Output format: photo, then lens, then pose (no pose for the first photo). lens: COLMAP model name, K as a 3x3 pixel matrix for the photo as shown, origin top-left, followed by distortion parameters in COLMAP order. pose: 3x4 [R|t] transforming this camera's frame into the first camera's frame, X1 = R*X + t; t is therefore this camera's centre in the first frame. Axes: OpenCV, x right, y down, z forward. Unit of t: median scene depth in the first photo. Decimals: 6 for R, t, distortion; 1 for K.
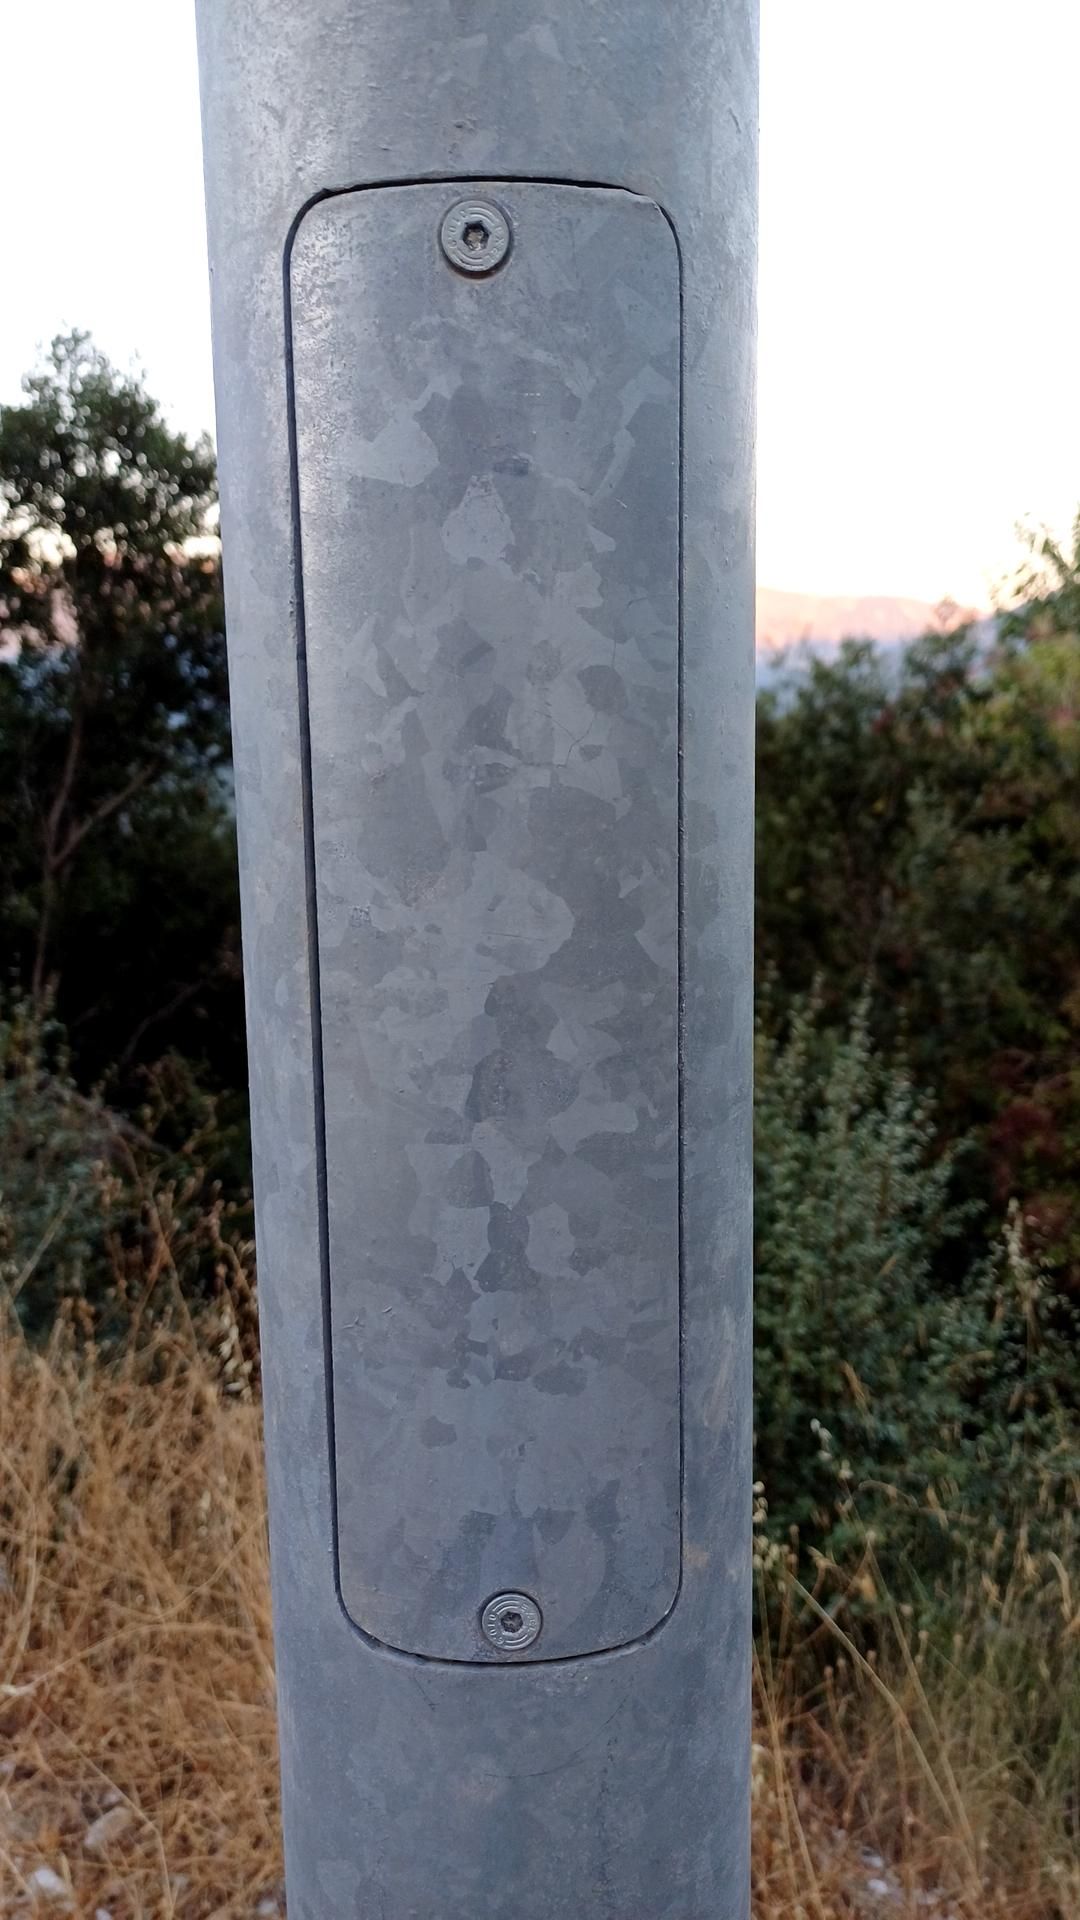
lens RADIAL K [[1490.3, 0, 491.1], [0, 1490.3, 889.4], [0, 0, 1]] dist [0.091645, -0.117923]
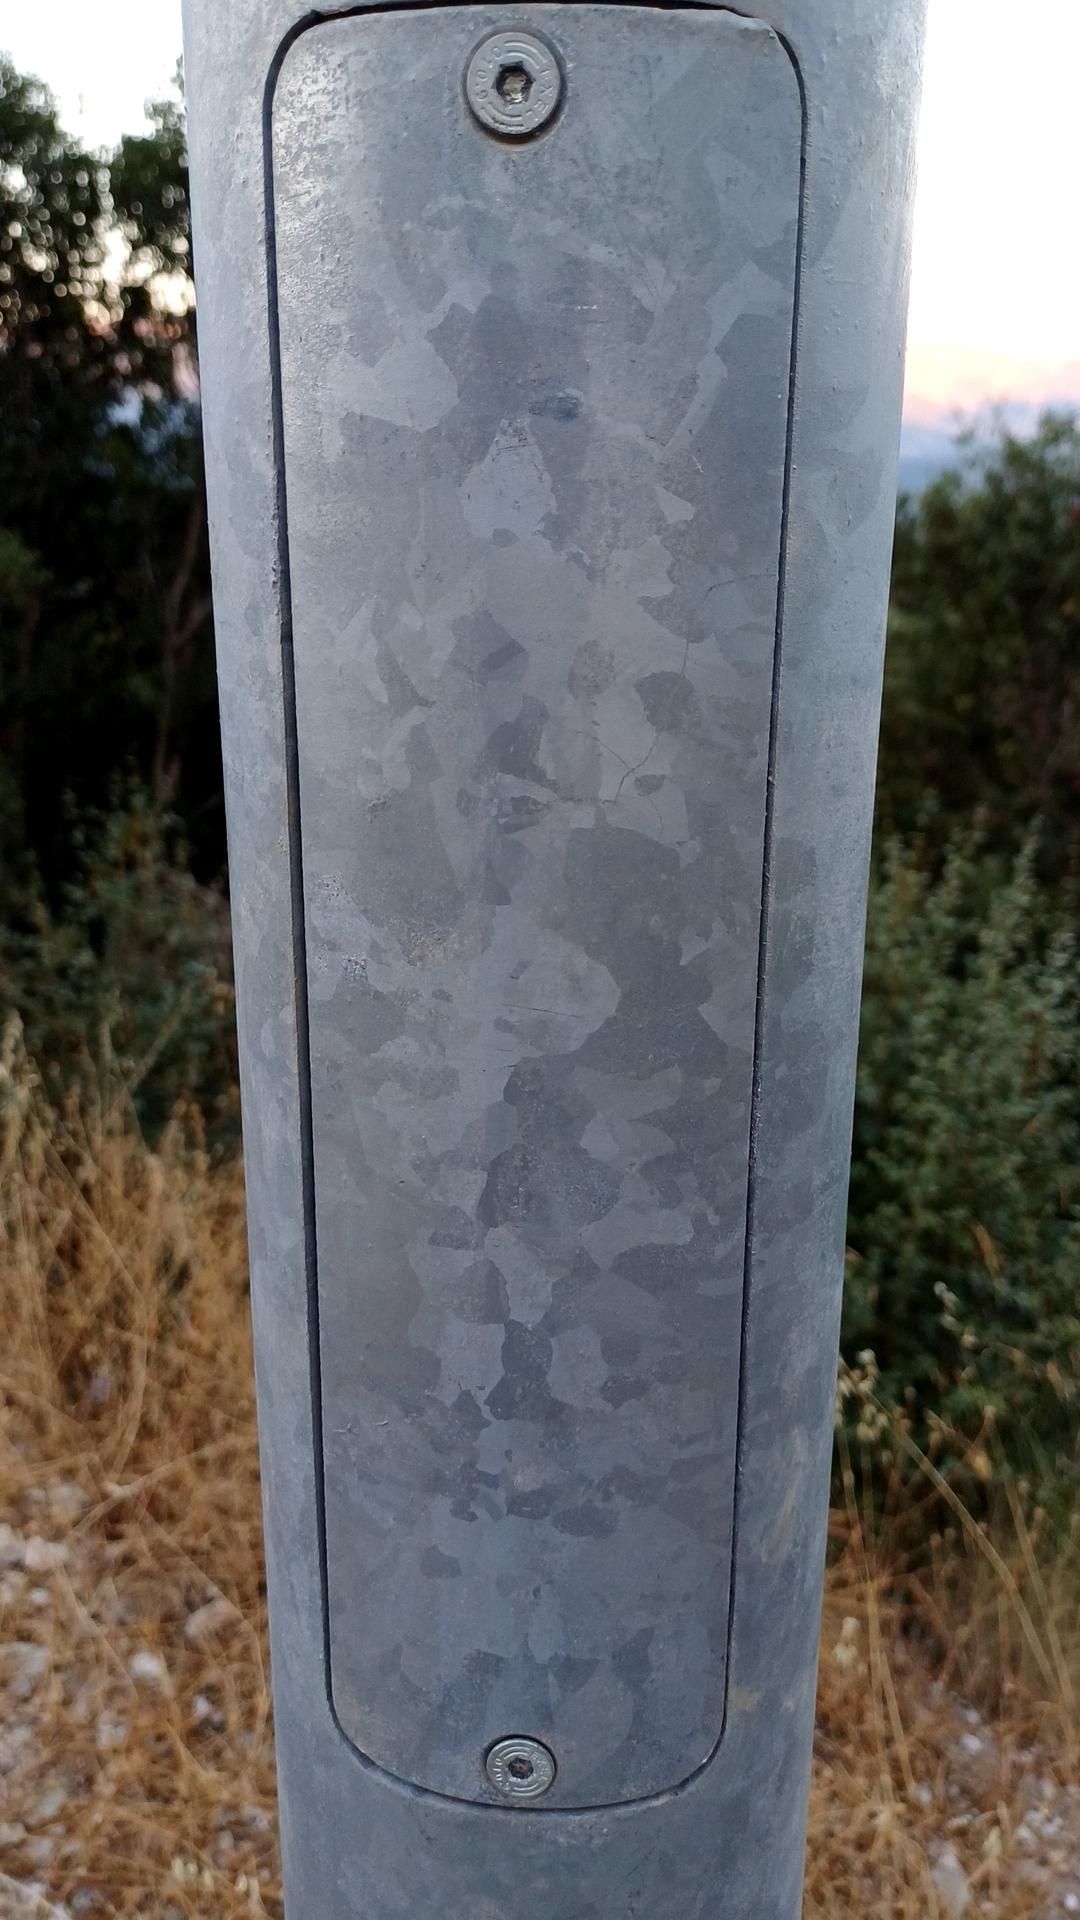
lens RADIAL K [[1568.9, 0, 485.0], [0, 1568.9, 900.4], [0, 0, 1]] dist [0.091508, -0.148703]
pose [[0.995232, 0.042682, -0.087702, 0.052795], [-0.030123, 0.989718, 0.139825, -0.135024], [0.092769, -0.136517, 0.986285, 0.173426]]
